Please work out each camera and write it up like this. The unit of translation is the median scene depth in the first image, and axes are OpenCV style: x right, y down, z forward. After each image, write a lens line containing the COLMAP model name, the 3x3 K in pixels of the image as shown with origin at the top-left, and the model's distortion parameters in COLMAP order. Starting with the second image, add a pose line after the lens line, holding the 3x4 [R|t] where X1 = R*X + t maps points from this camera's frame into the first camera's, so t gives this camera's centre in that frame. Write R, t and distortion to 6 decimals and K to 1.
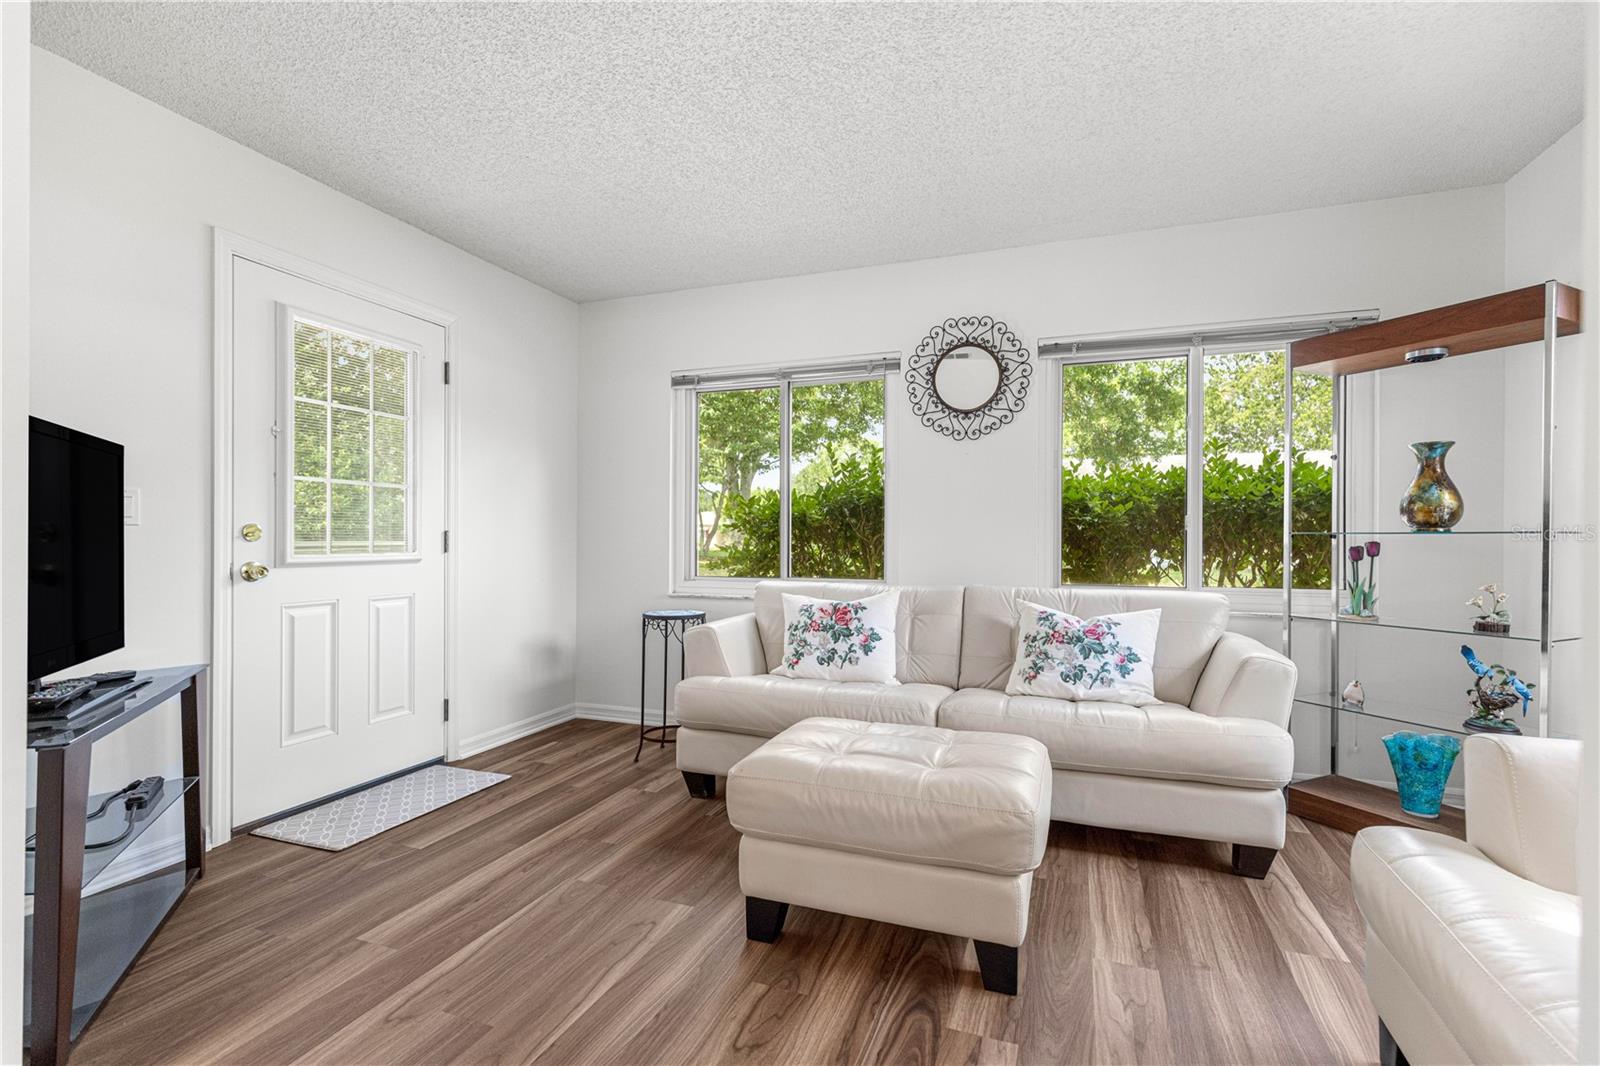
lens RADIAL K [[720.8, 0, 819.8], [0, 720.8, 540.7], [0, 0, 1]] dist [0.010723, -0.002418]
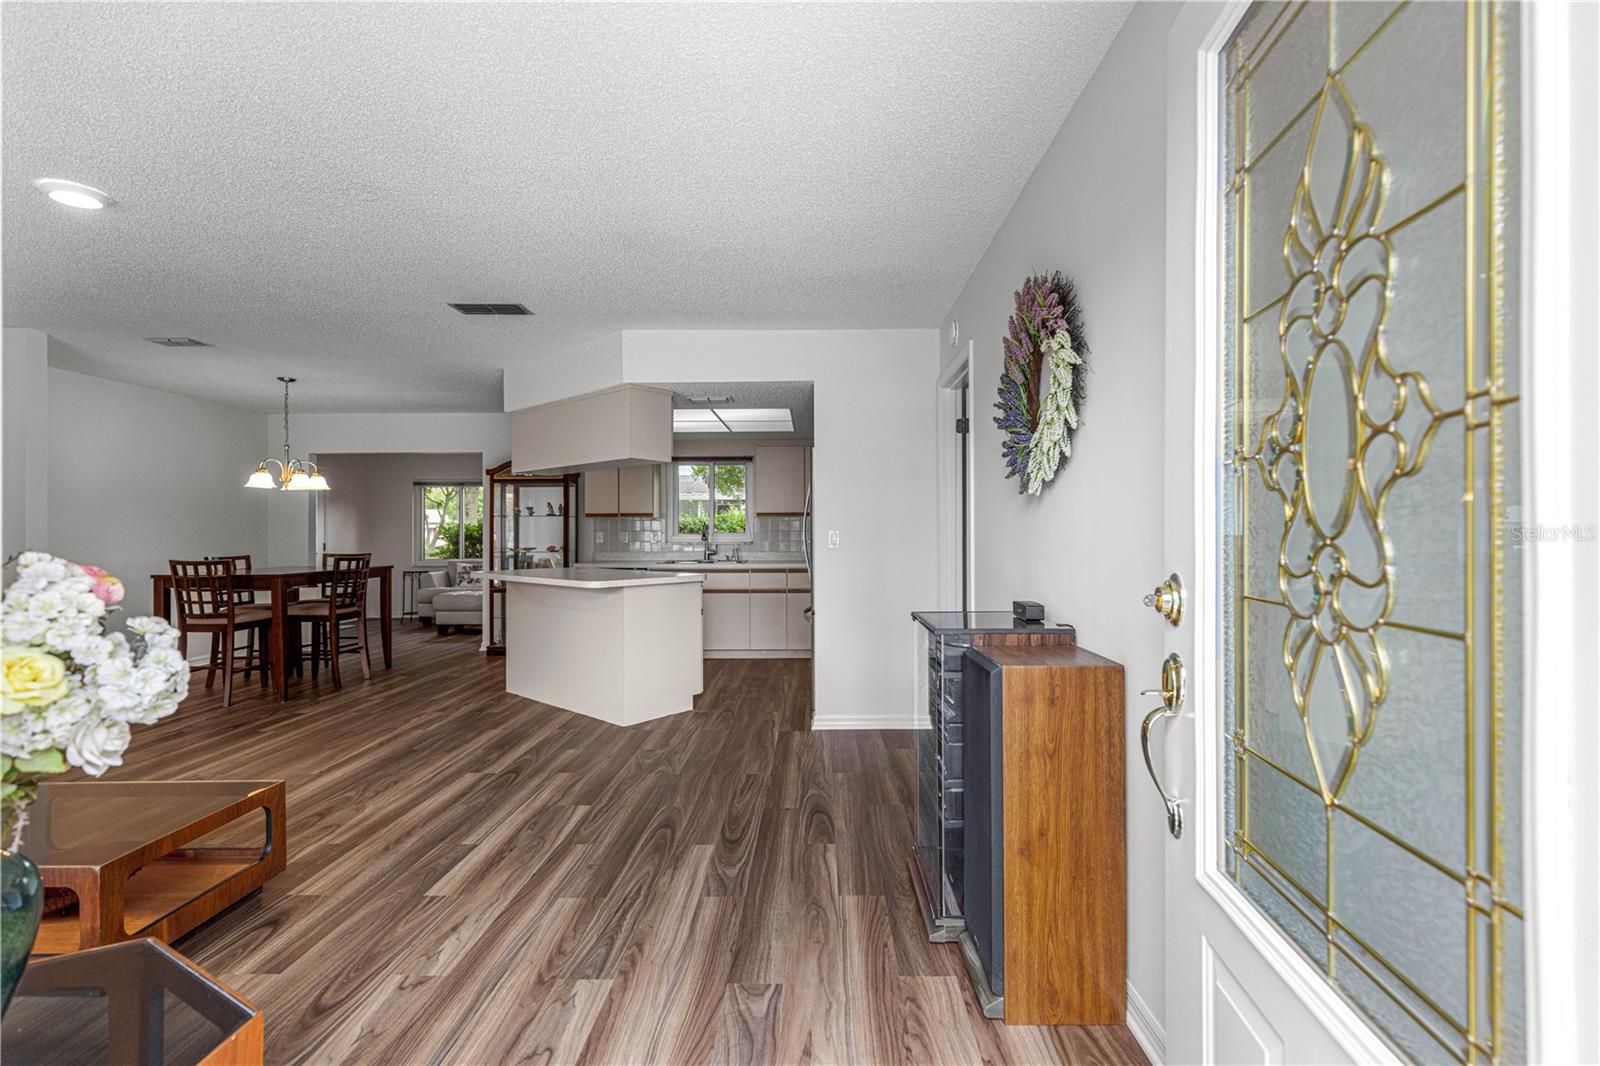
lens RADIAL K [[720.8, 0, 817.7], [0, 720.8, 534.1], [0, 0, 1]] dist [0.010723, -0.002418]
pose [[0.944659, -0.006491, 0.327988, 0.420095], [0.007979, 0.999963, -0.003192, -0.027430], [-0.327956, 0.005632, 0.944676, -2.567973]]
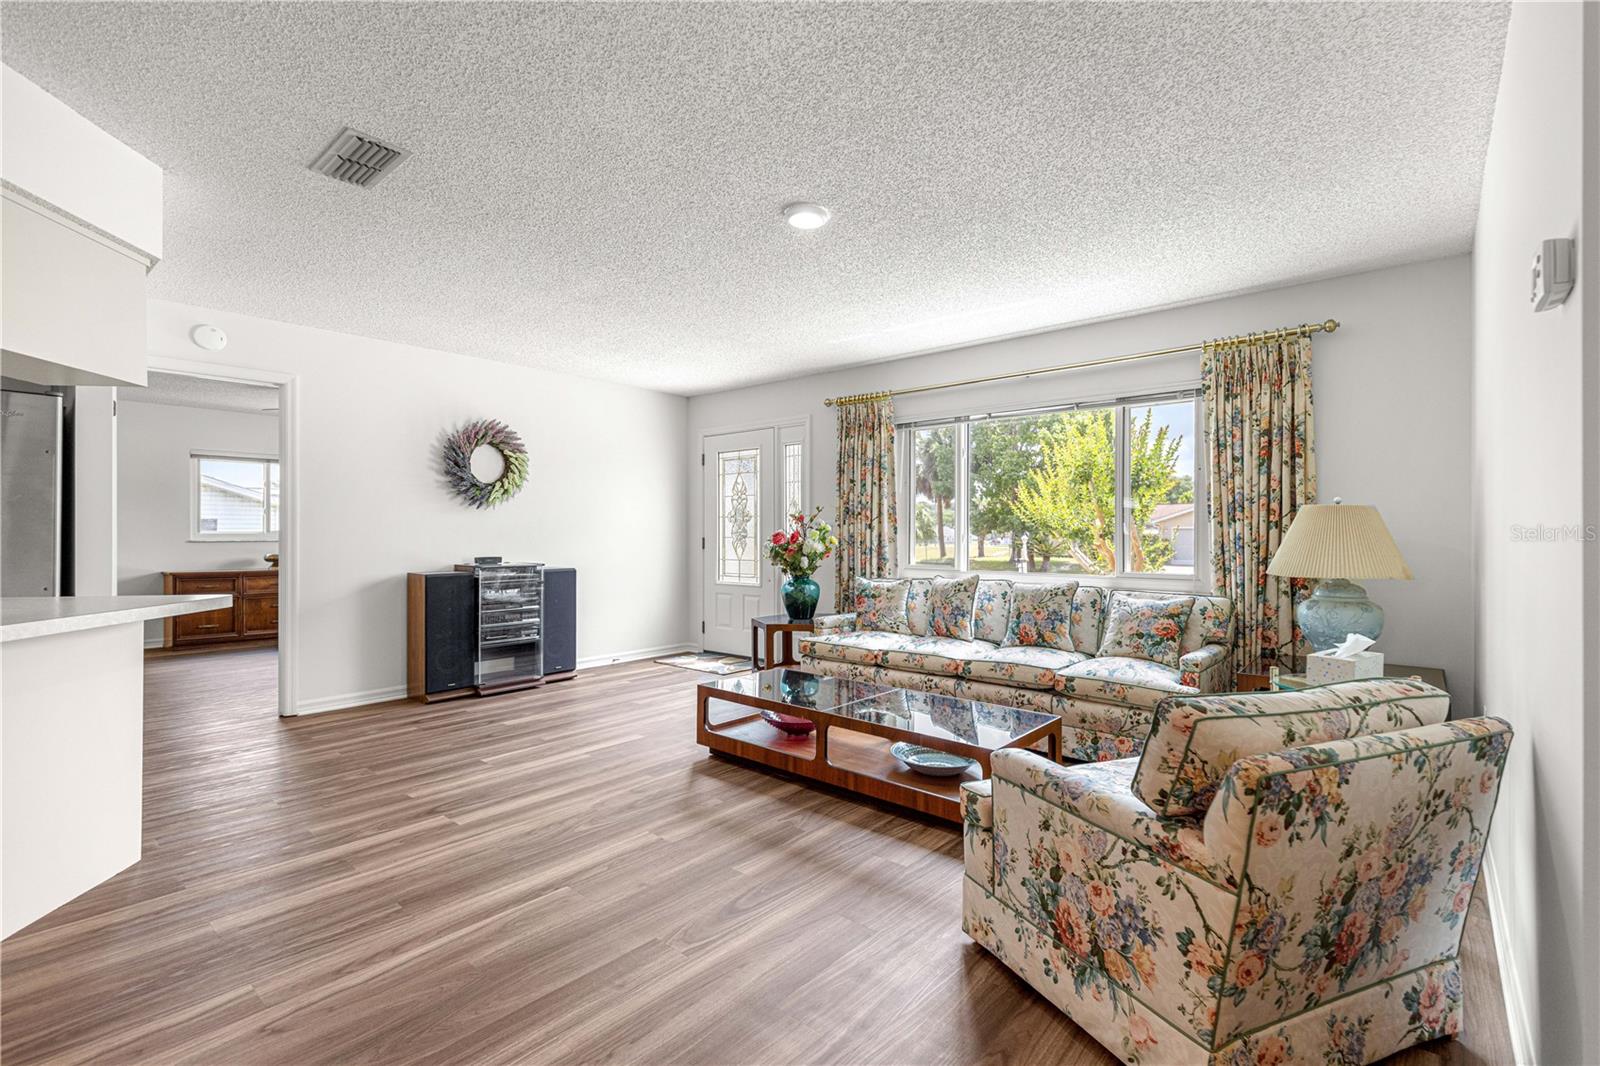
lens RADIAL K [[720.8, 0, 808.5], [0, 720.8, 529.1], [0, 0, 1]] dist [0.010723, -0.002418]
pose [[-0.932222, -0.000093, 0.361888, -0.501462], [-0.000124, 1.000000, -0.000061, -0.022261], [-0.361888, -0.000101, -0.932222, -0.521289]]
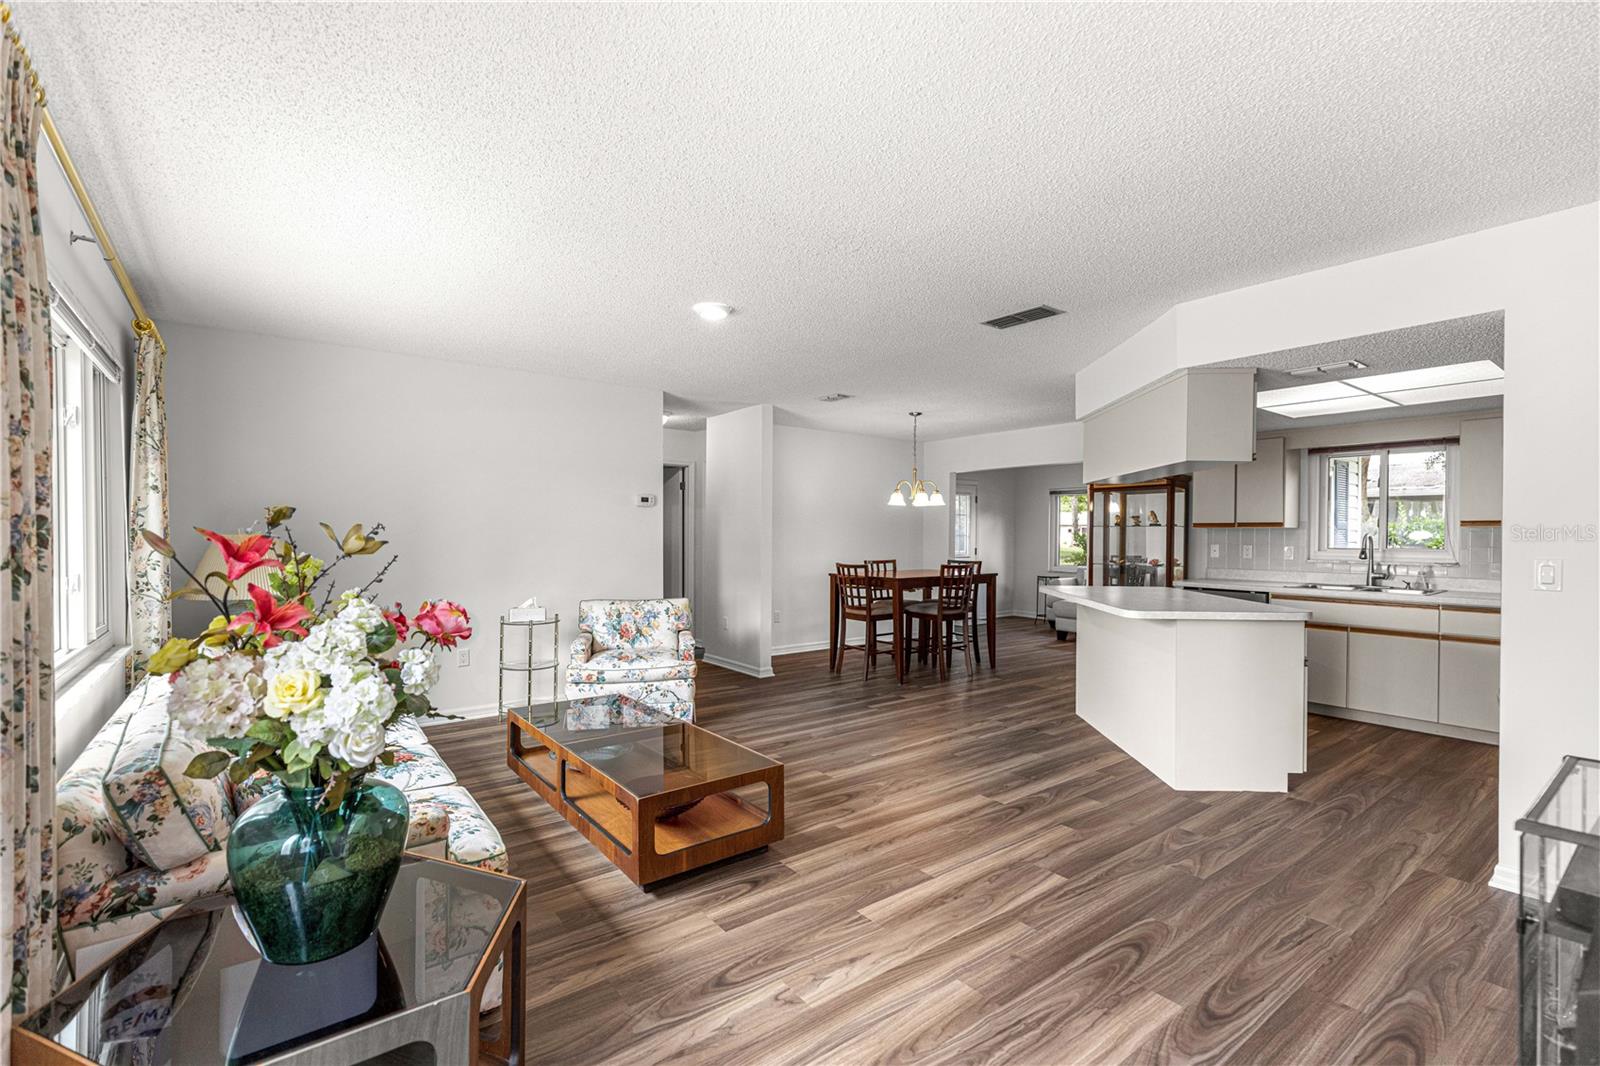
lens RADIAL K [[720.8, 0, 802.0], [0, 720.8, 534.7], [0, 0, 1]] dist [0.010723, -0.002418]
pose [[0.838486, 0.002236, -0.544918, 0.663909], [-0.005865, 0.999971, -0.004920, -0.058509], [0.544891, 0.007322, 0.838475, -2.395182]]
